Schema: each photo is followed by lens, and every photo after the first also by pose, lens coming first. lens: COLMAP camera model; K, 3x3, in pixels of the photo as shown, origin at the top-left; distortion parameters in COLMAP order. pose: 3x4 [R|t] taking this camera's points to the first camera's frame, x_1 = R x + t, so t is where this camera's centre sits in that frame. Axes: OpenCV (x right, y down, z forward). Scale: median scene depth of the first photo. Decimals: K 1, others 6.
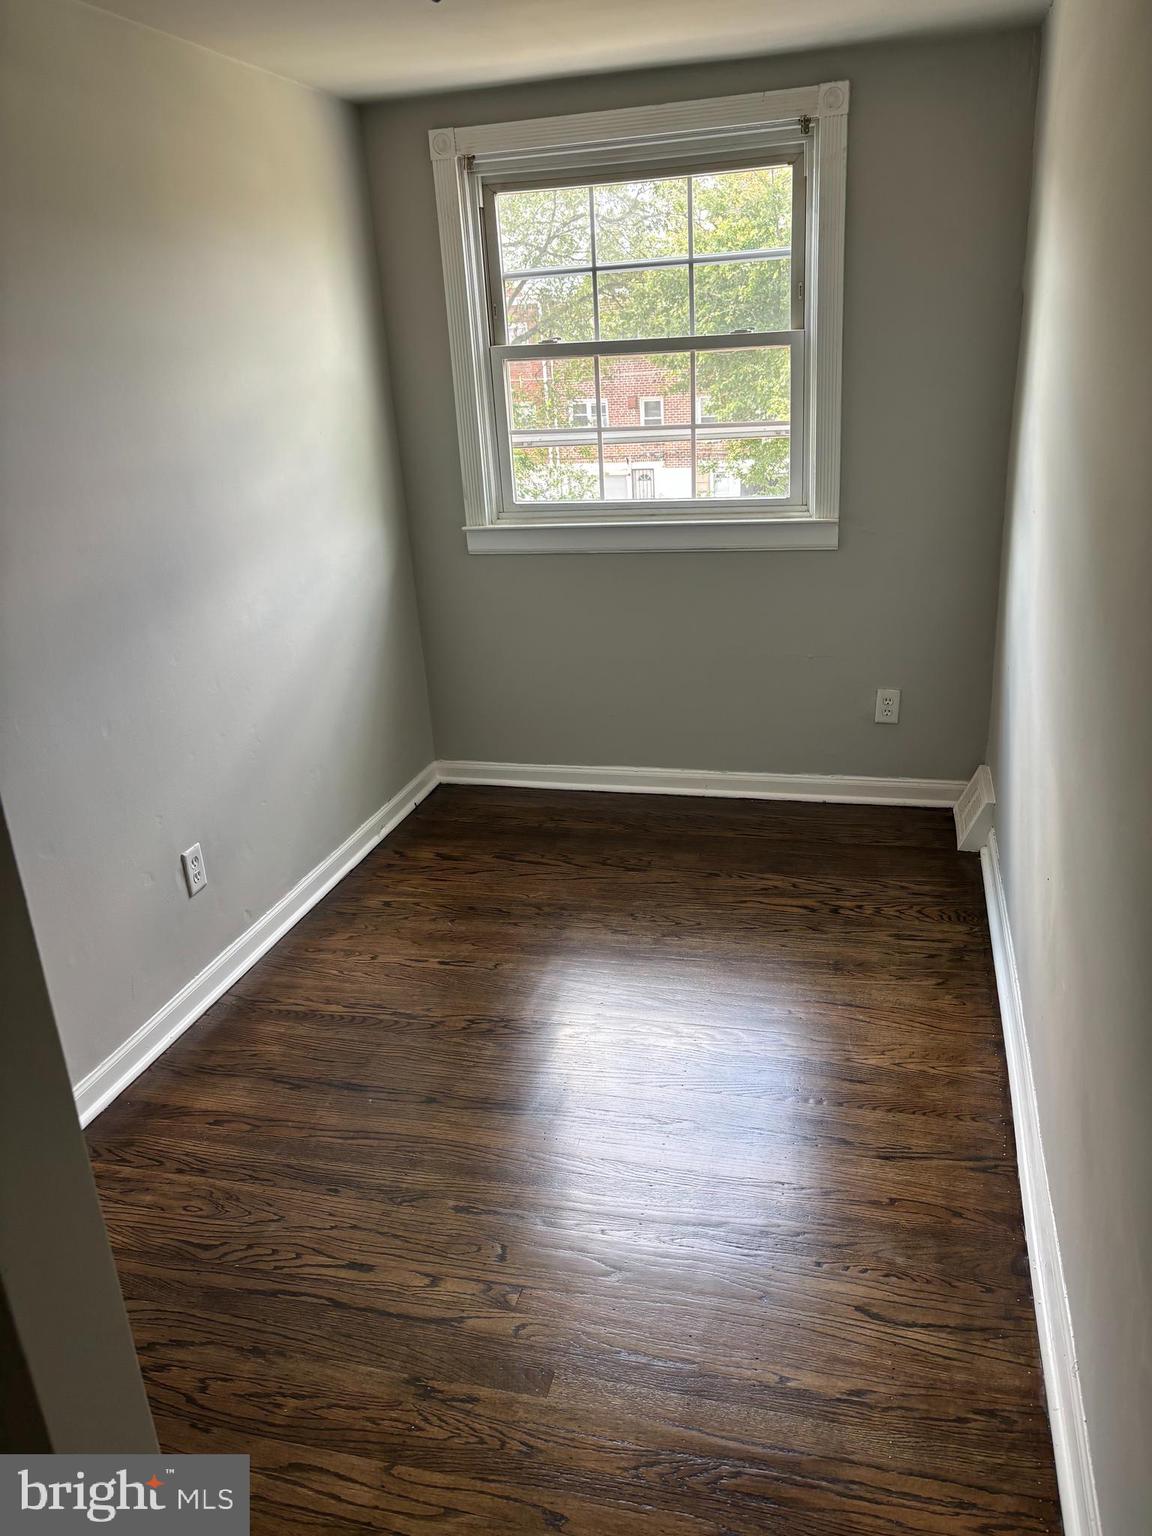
lens RADIAL K [[1155.7, 0, 576.0], [0, 1155.7, 768.0], [0, 0, 1]] dist [0.008273, 0.000055]
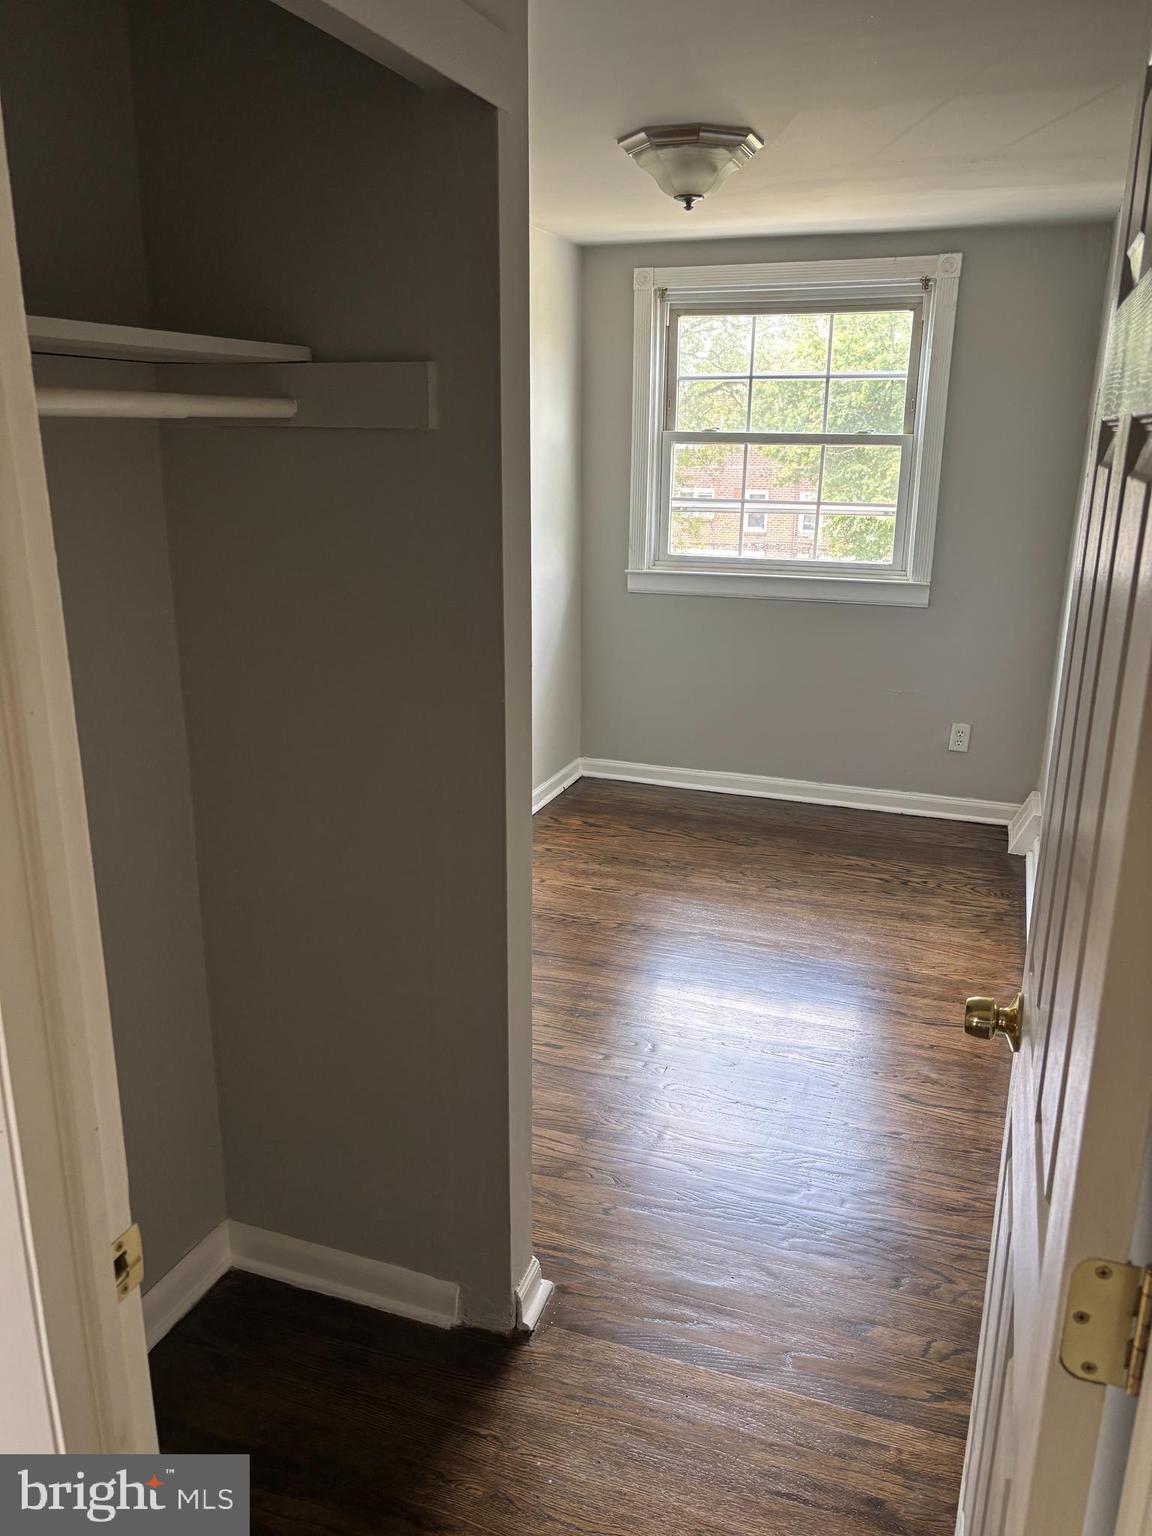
lens RADIAL K [[1164.5, 0, 555.8], [0, 1164.5, 766.8], [0, 0, 1]] dist [-0.007398, -0.006955]
pose [[0.992601, 0.090372, -0.081092, -0.057474], [-0.095848, 0.993180, -0.066389, 0.108046], [0.074539, 0.073671, 0.994493, -0.277532]]
